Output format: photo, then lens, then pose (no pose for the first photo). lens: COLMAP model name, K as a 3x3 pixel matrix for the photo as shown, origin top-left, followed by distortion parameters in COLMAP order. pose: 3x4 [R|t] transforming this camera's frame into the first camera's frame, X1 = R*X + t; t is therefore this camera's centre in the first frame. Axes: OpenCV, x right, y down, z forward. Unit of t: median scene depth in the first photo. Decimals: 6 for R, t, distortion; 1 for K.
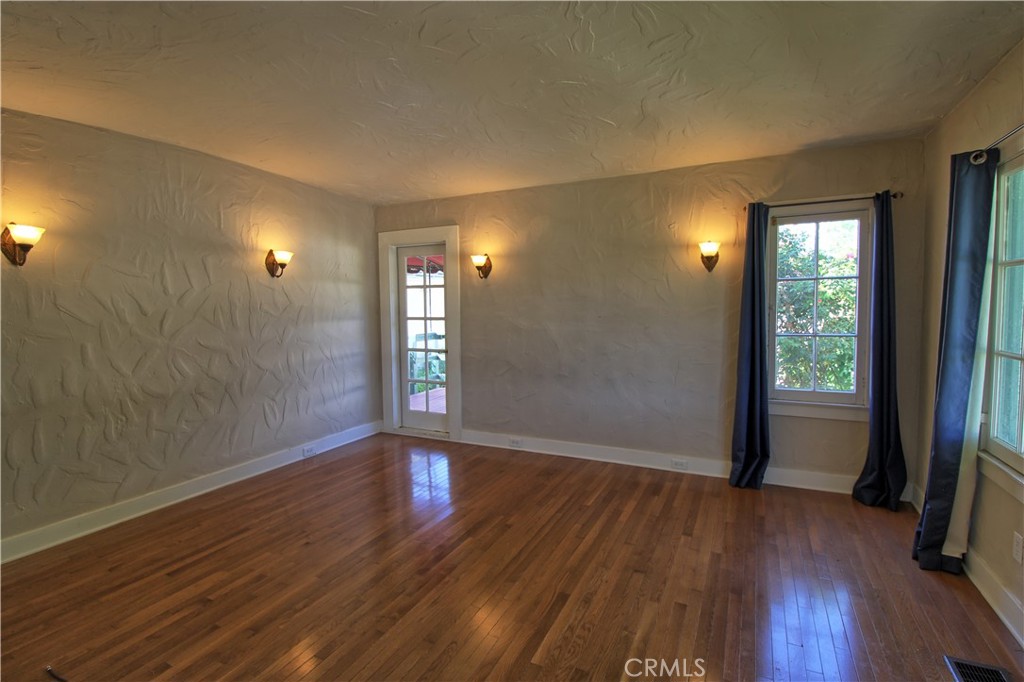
lens RADIAL K [[480.9, 0, 512.9], [0, 480.9, 334.8], [0, 0, 1]] dist [-0.002150, -0.001361]
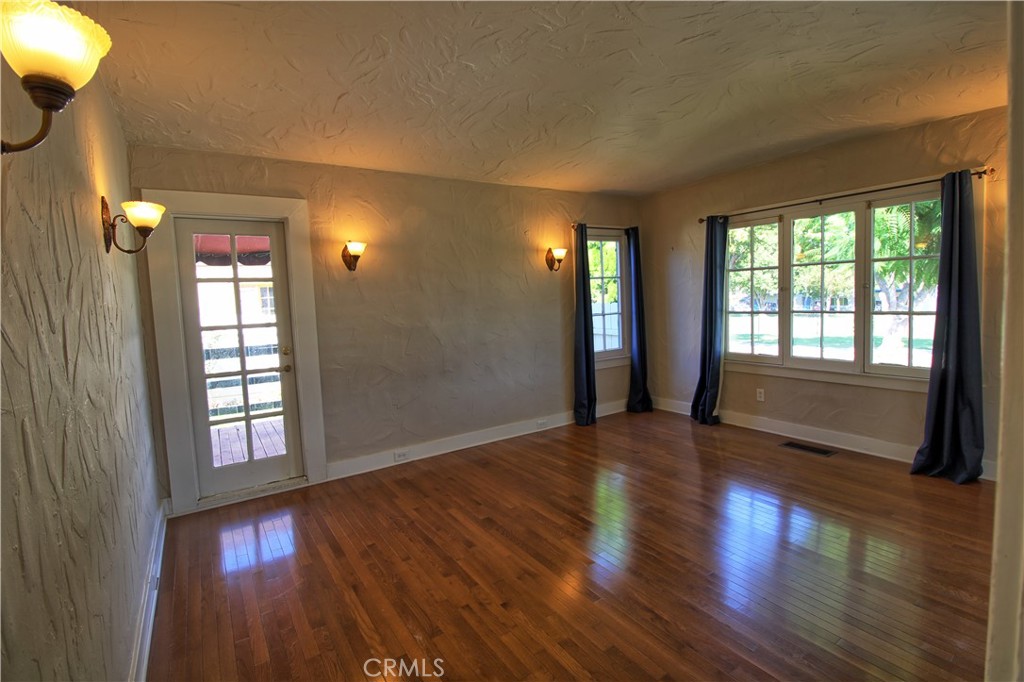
lens RADIAL K [[480.9, 0, 515.9], [0, 480.9, 337.2], [0, 0, 1]] dist [-0.002150, -0.001361]
pose [[0.505304, -0.081736, 0.859062, -0.708256], [0.091159, 0.994990, 0.041048, -0.013631], [-0.858113, 0.057570, 0.510223, 0.386403]]
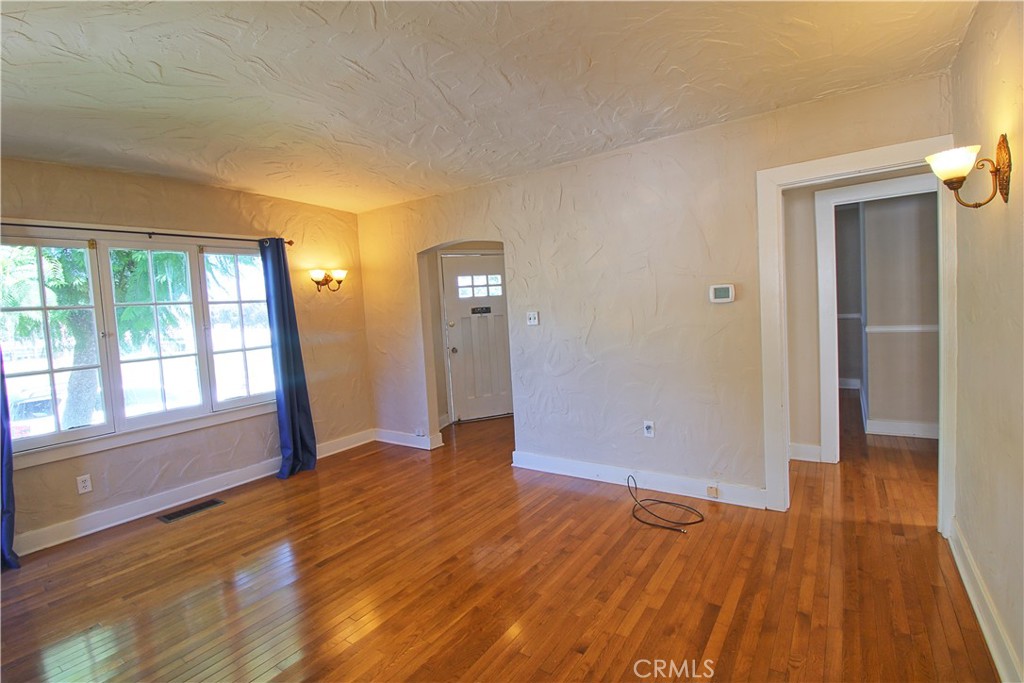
lens RADIAL K [[480.9, 0, 512.3], [0, 480.9, 336.7], [0, 0, 1]] dist [-0.002150, -0.001361]
pose [[-0.984440, 0.061909, 0.164452, -0.320873], [0.084319, 0.987524, 0.132991, -0.068057], [-0.154167, 0.144788, -0.977378, 1.093607]]
